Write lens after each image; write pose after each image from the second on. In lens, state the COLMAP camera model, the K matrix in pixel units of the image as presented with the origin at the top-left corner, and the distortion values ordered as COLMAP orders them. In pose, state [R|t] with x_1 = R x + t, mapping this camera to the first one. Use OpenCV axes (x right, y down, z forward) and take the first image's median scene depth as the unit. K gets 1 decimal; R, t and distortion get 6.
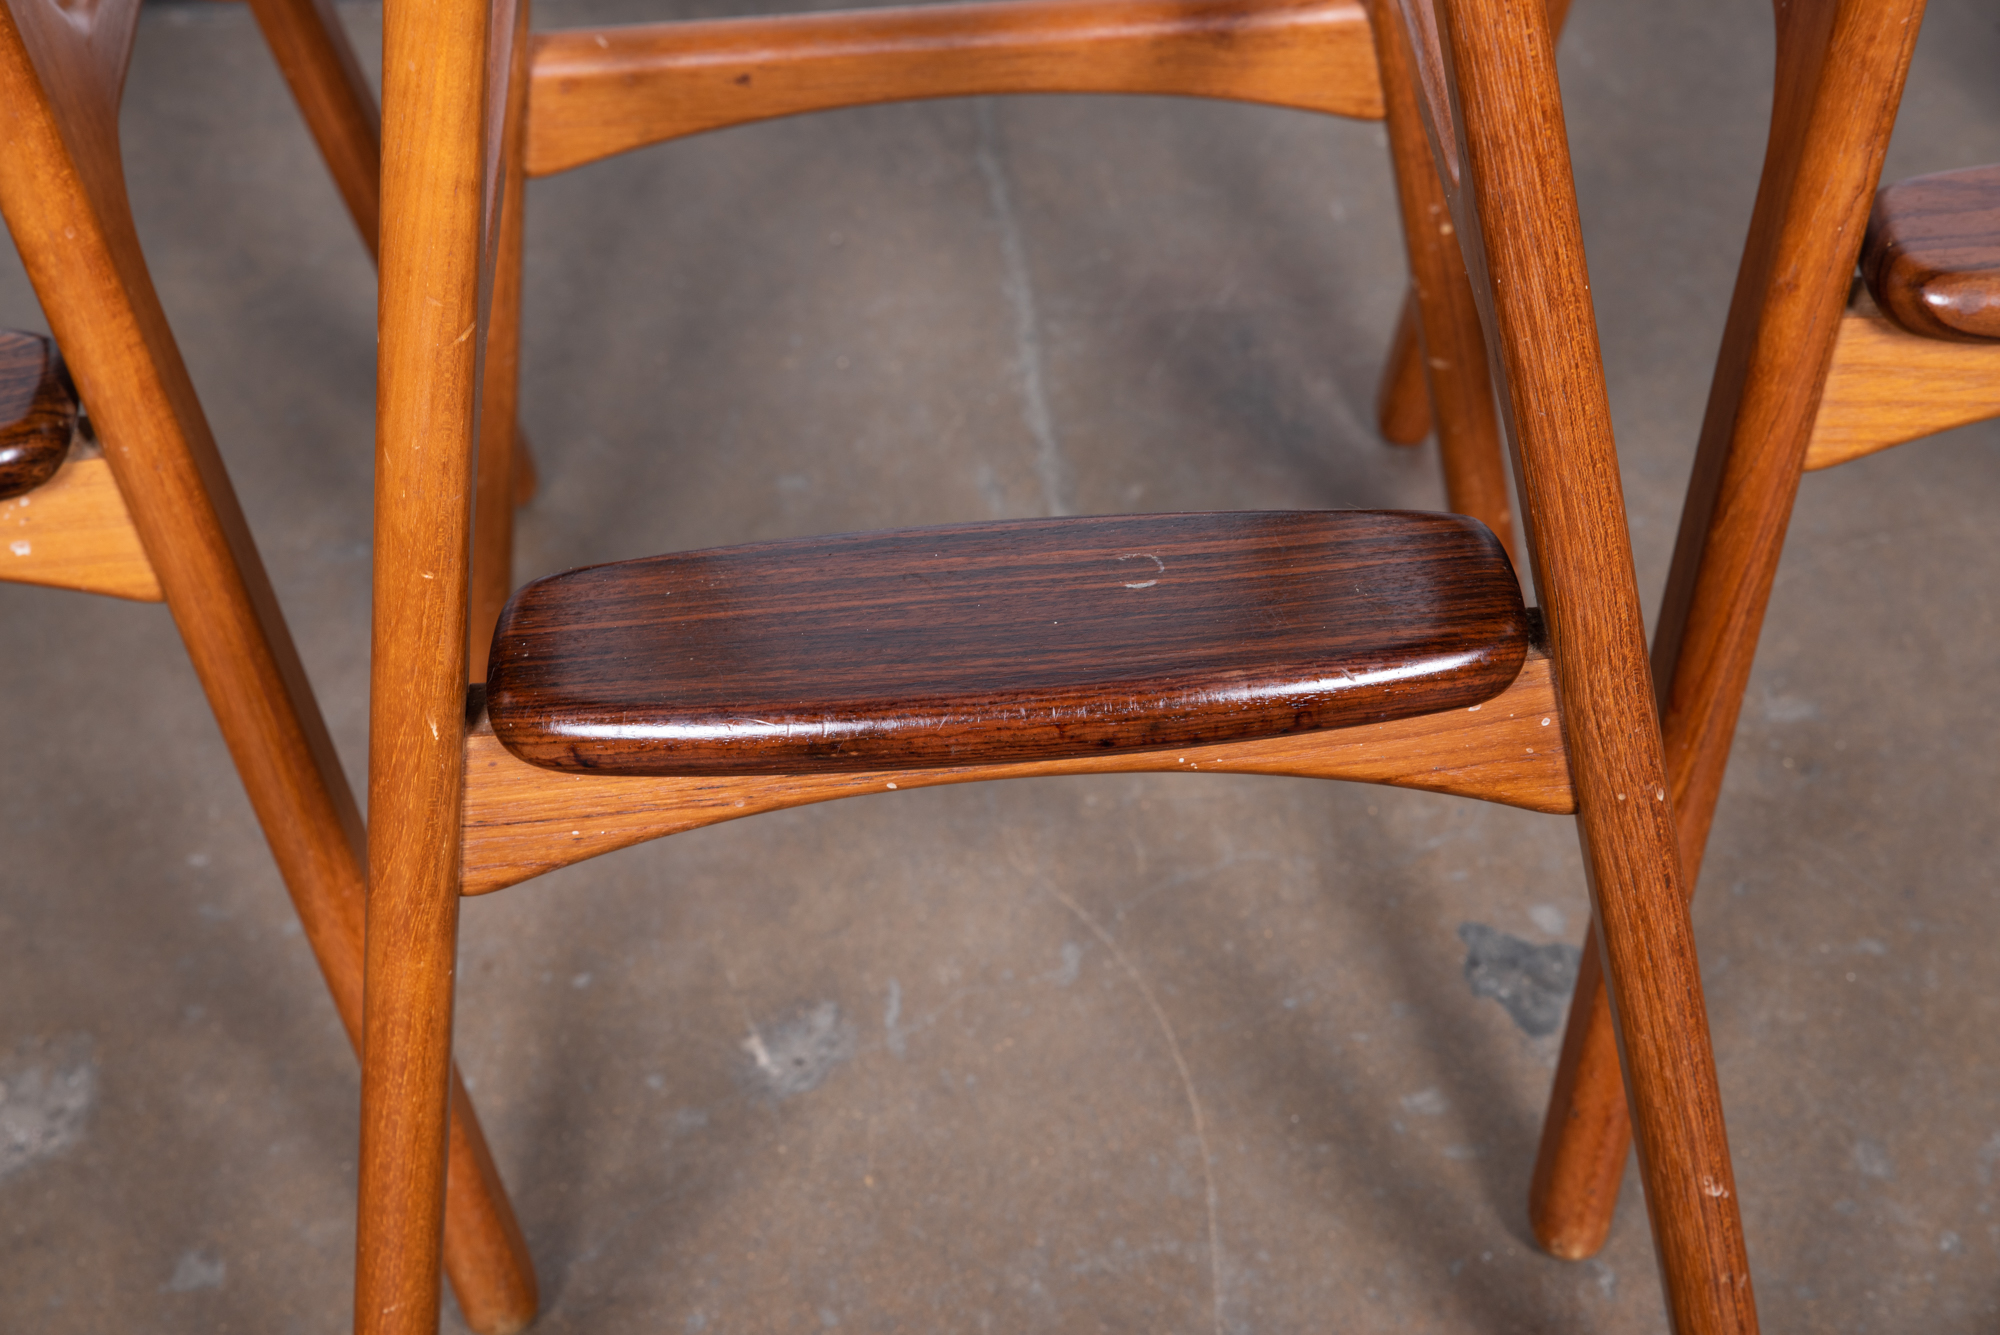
lens RADIAL K [[3476.2, 0, 984.5], [0, 3476.2, 658.6], [0, 0, 1]] dist [0.104121, 0.210716]
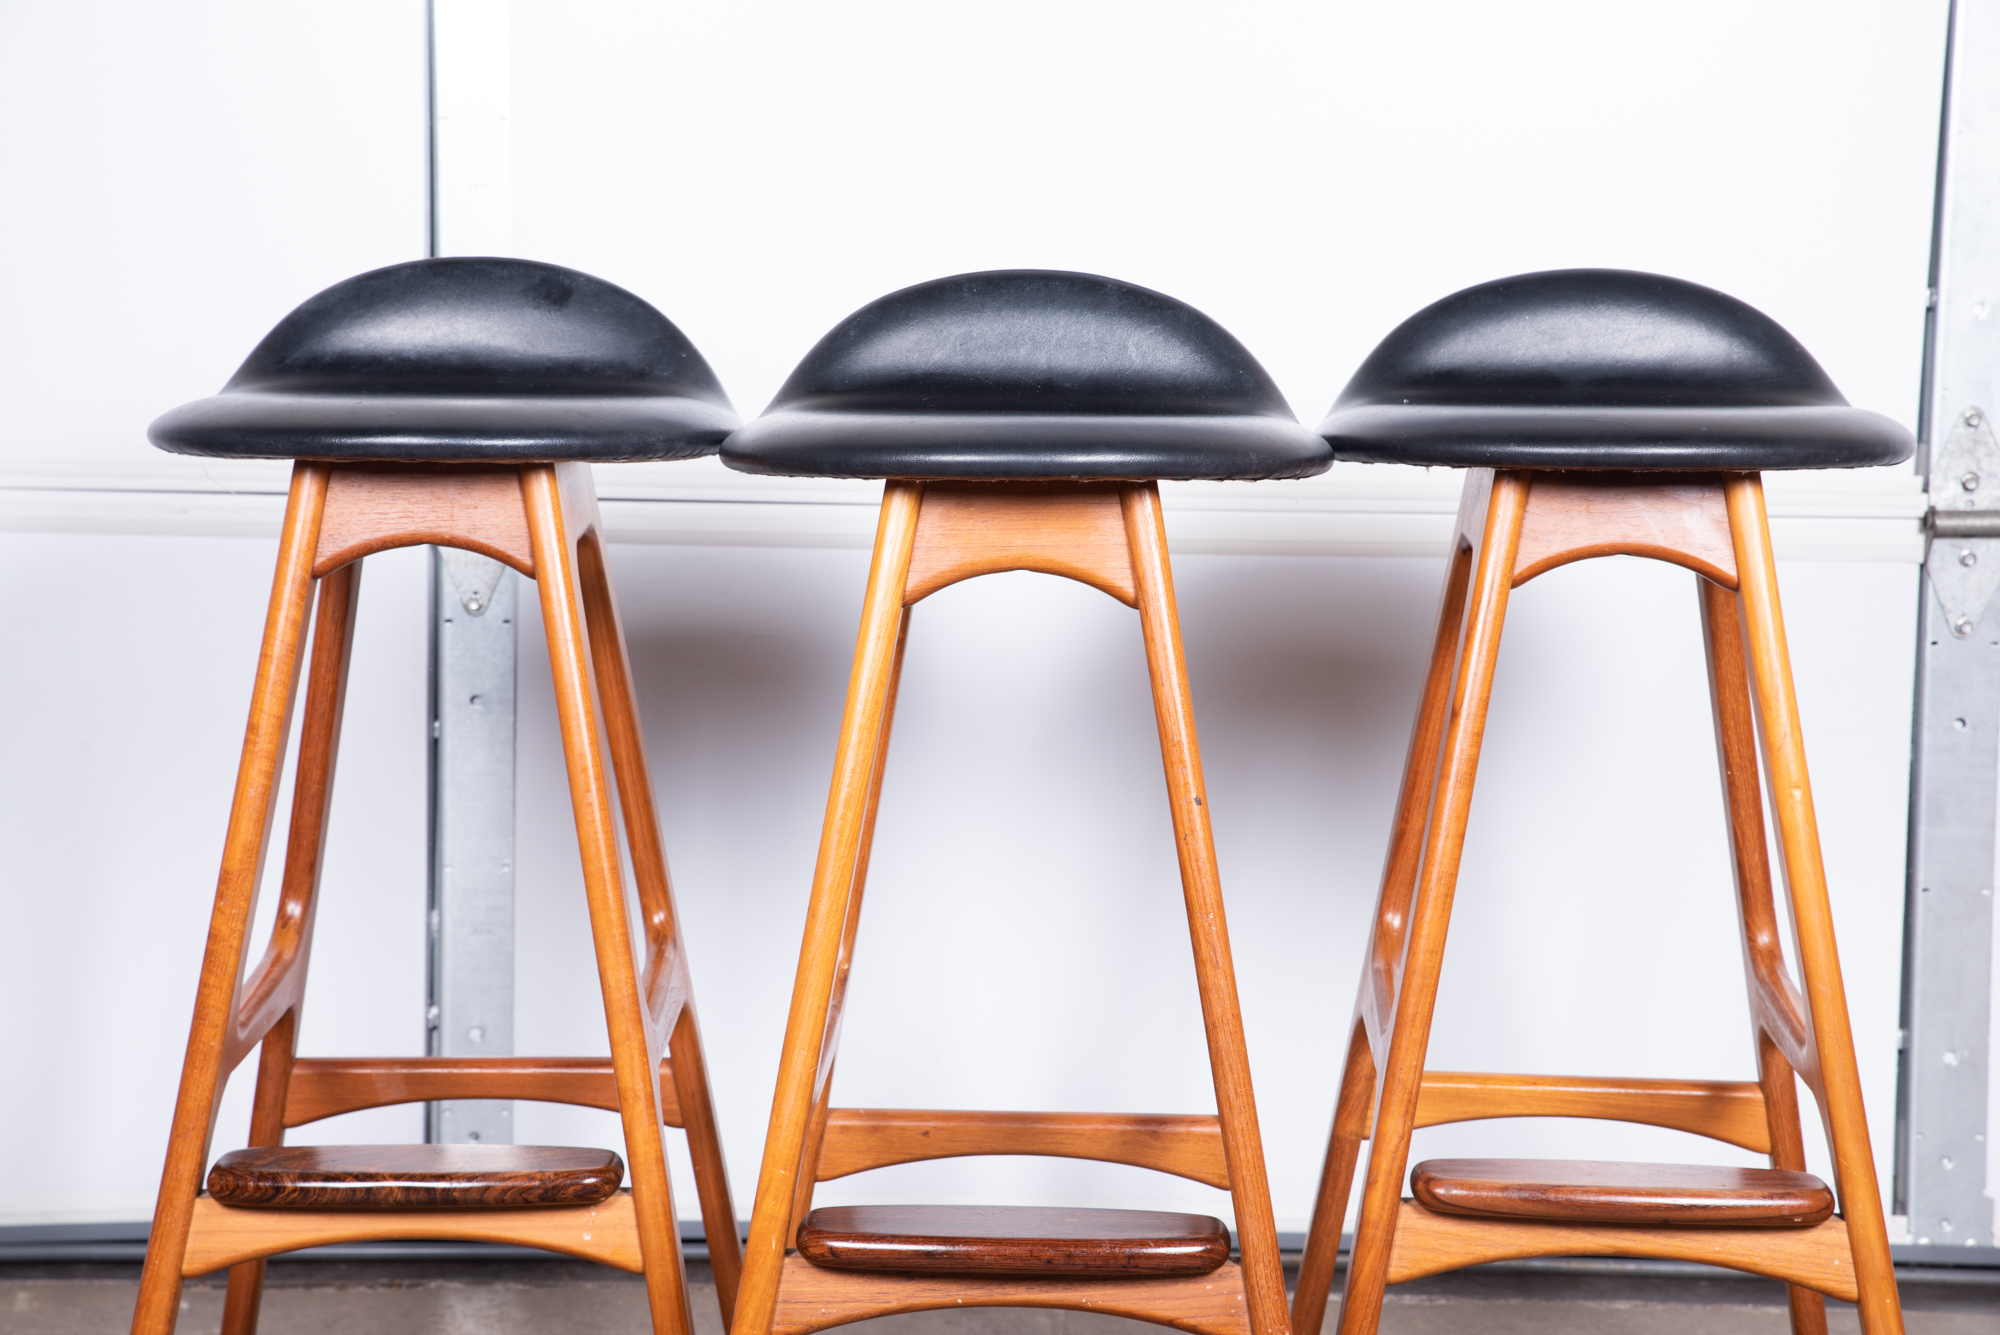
lens RADIAL K [[3616.9, 0, 986.2], [0, 3616.9, 658.2], [0, 0, 1]] dist [0.159357, 0.323346]
pose [[0.994584, 0.070502, -0.076368, 0.135414], [-0.100258, 0.844503, -0.526082, 0.877628], [0.027403, 0.530889, 0.846998, -1.194716]]
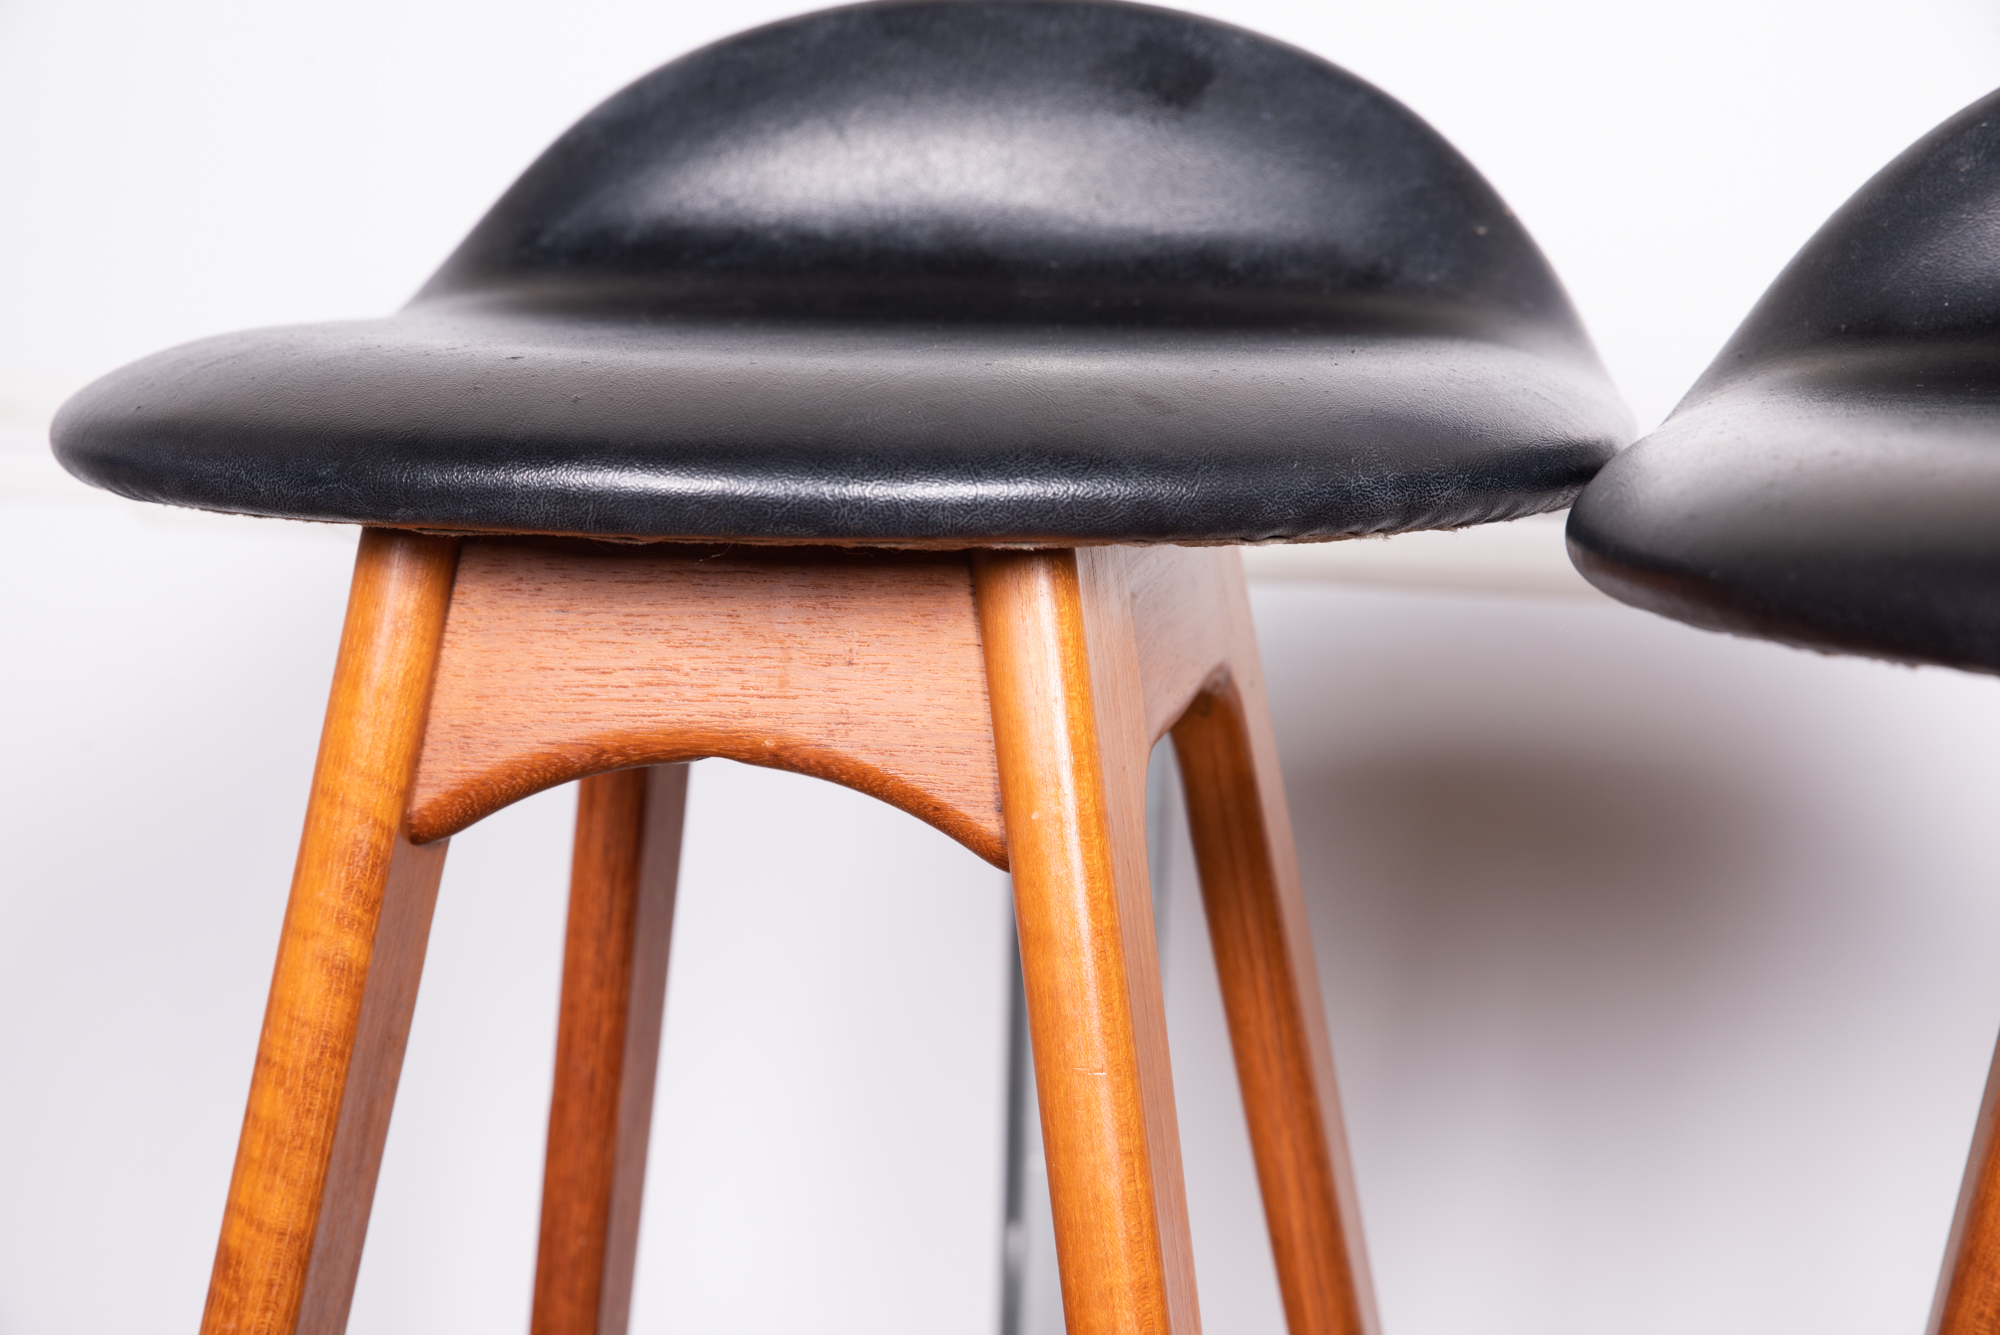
lens RADIAL K [[3421.1, 0, 1000.0], [0, 3421.1, 667.5], [0, 0, 1]] dist [0.102394, 0.283828]
pose [[0.948732, 0.109991, -0.296327, -0.126120], [-0.241321, 0.857526, -0.454327, -0.088375], [0.204136, 0.502544, 0.840106, 0.127437]]
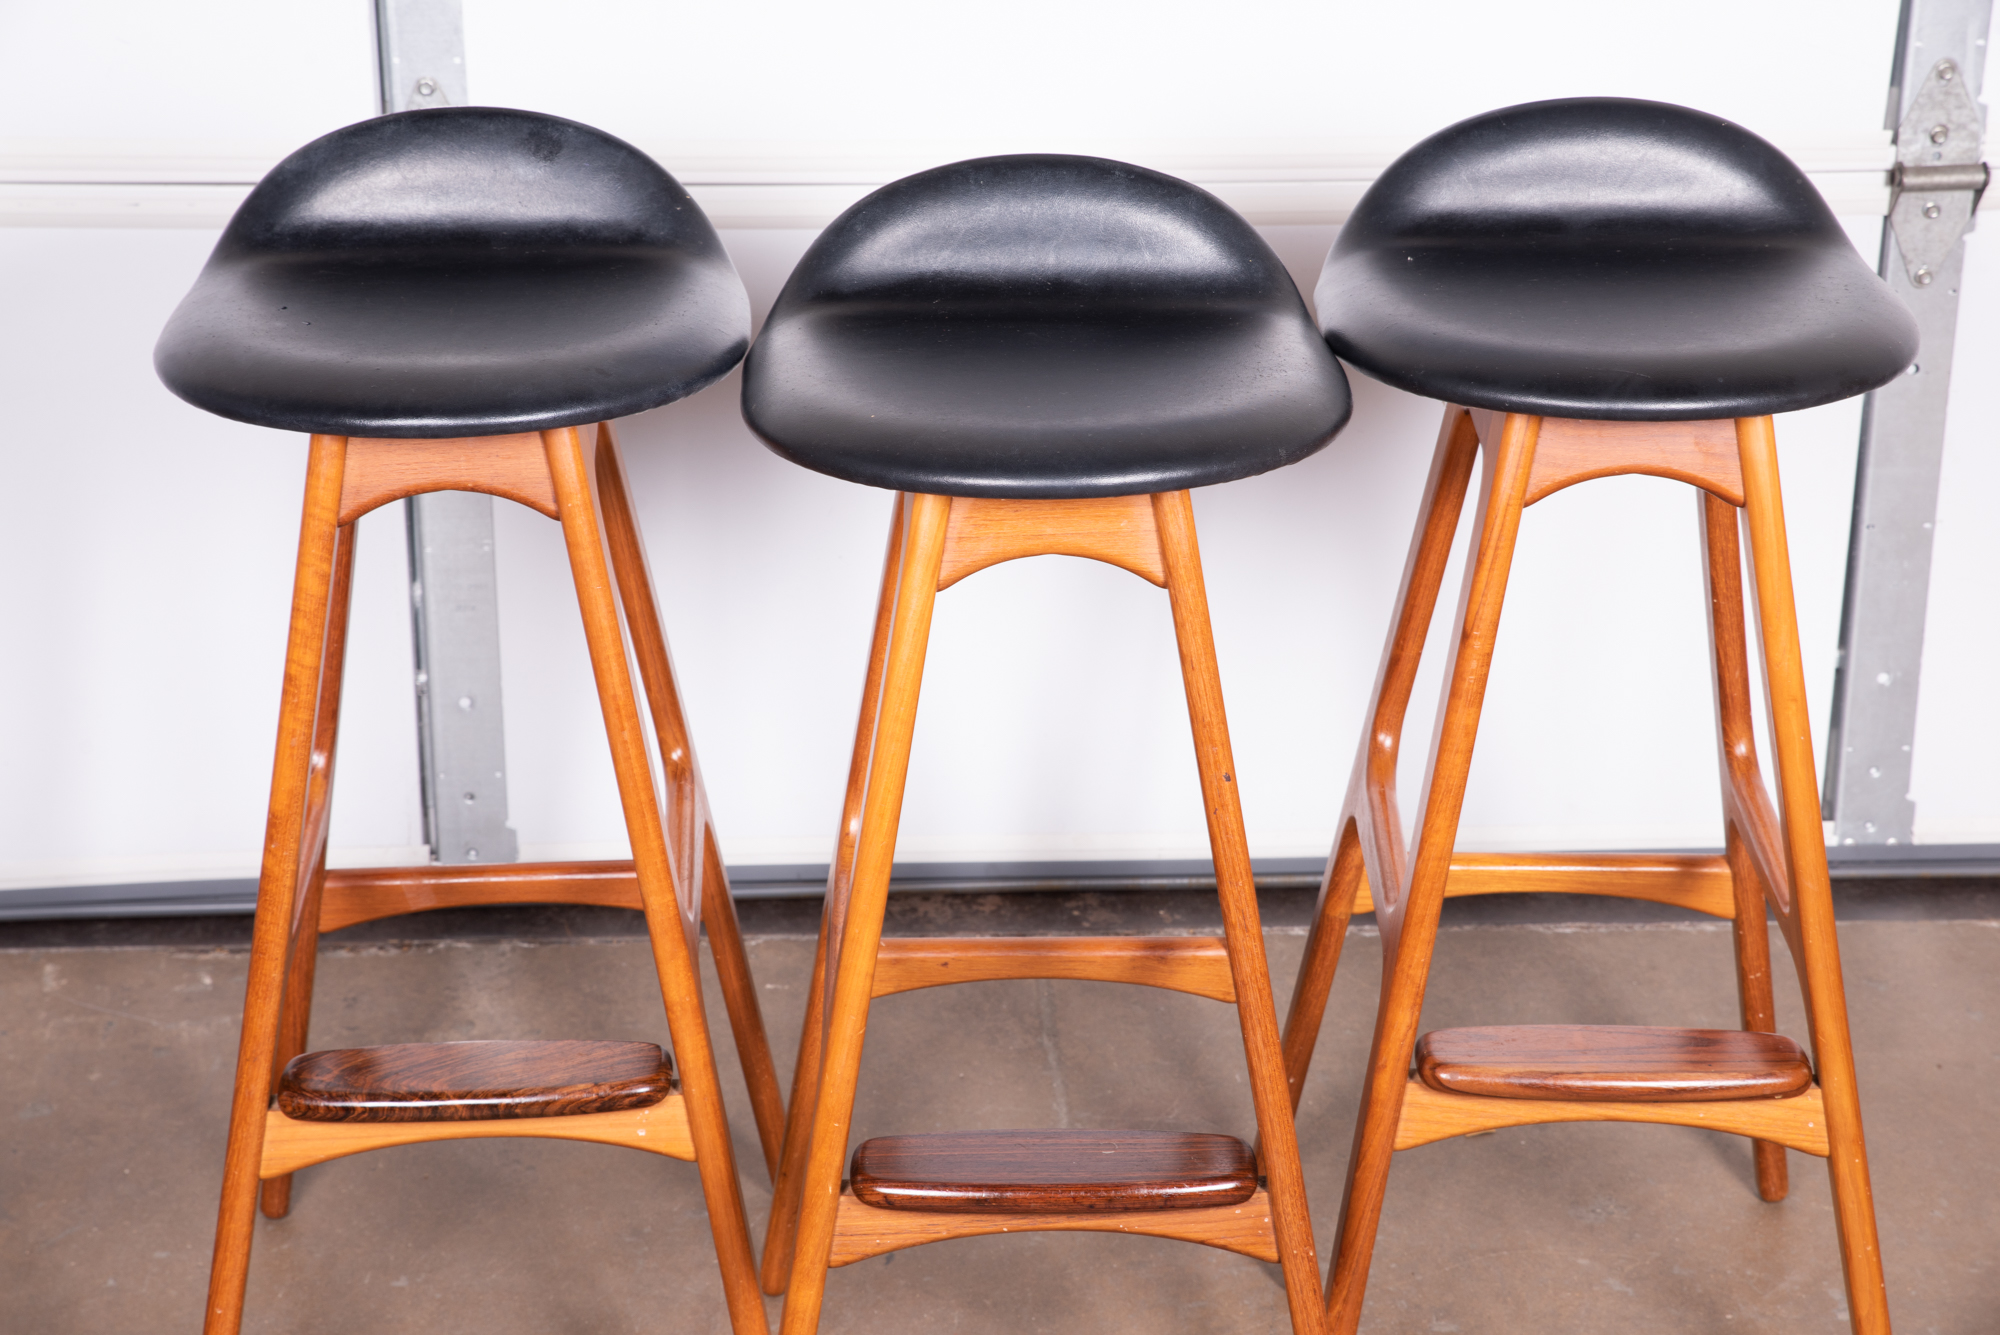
lens RADIAL K [[3616.9, 0, 986.2], [0, 3616.9, 658.2], [0, 0, 1]] dist [0.159357, 0.323346]
pose [[0.998102, 0.059309, -0.016558, -0.019558], [-0.061568, 0.956543, -0.285018, 0.357173], [-0.001065, 0.285497, 0.958379, -1.490124]]
